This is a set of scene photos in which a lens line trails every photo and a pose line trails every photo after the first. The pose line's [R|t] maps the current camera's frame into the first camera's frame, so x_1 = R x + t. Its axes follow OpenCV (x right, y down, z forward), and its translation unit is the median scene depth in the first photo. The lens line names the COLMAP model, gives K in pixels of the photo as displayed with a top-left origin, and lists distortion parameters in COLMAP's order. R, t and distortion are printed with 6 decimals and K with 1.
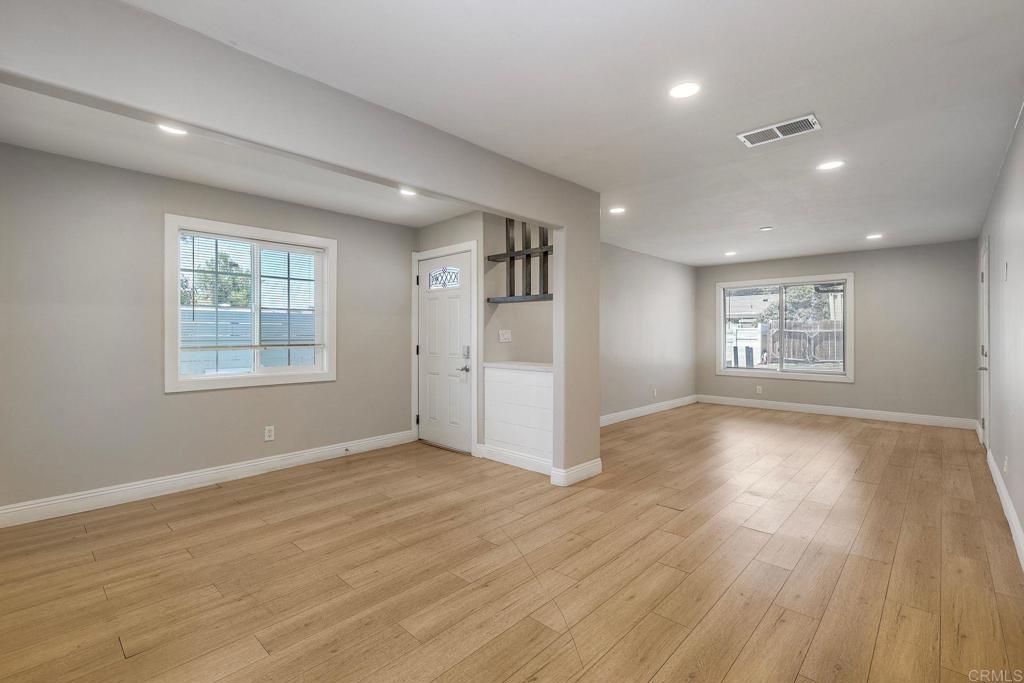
lens RADIAL K [[458.7, 0, 514.9], [0, 458.7, 335.2], [0, 0, 1]] dist [0.002947, 0.000267]
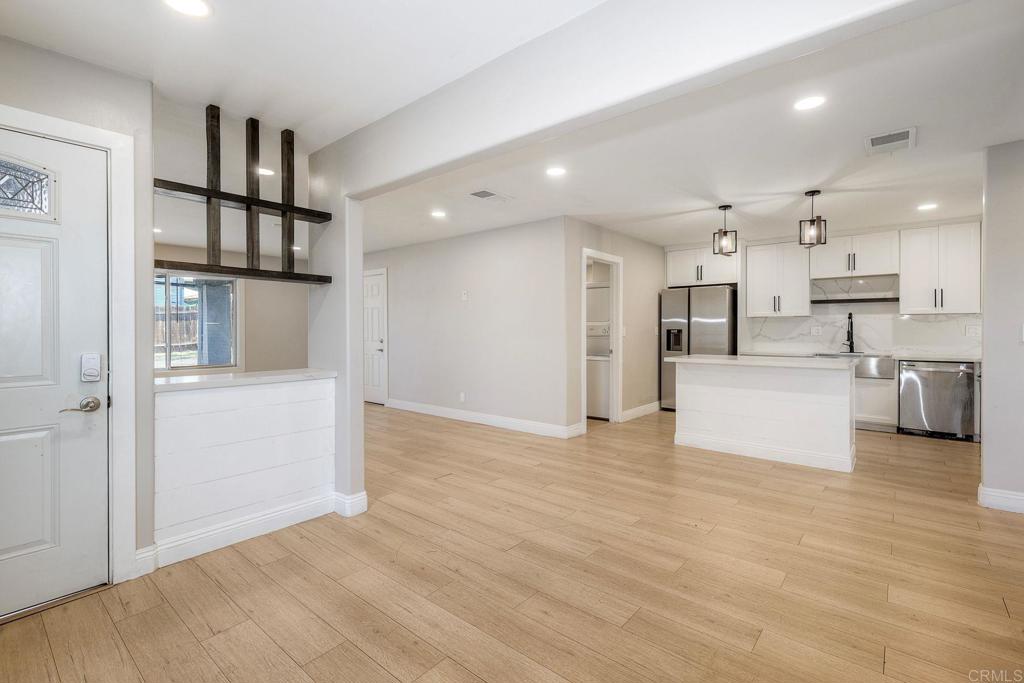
lens RADIAL K [[458.7, 0, 514.9], [0, 458.7, 335.2], [0, 0, 1]] dist [0.002947, 0.000267]
pose [[-0.045649, -0.017735, 0.998800, -1.402830], [0.000551, 0.999842, 0.017779, -0.010523], [-0.998957, 0.001362, -0.045632, 1.453937]]
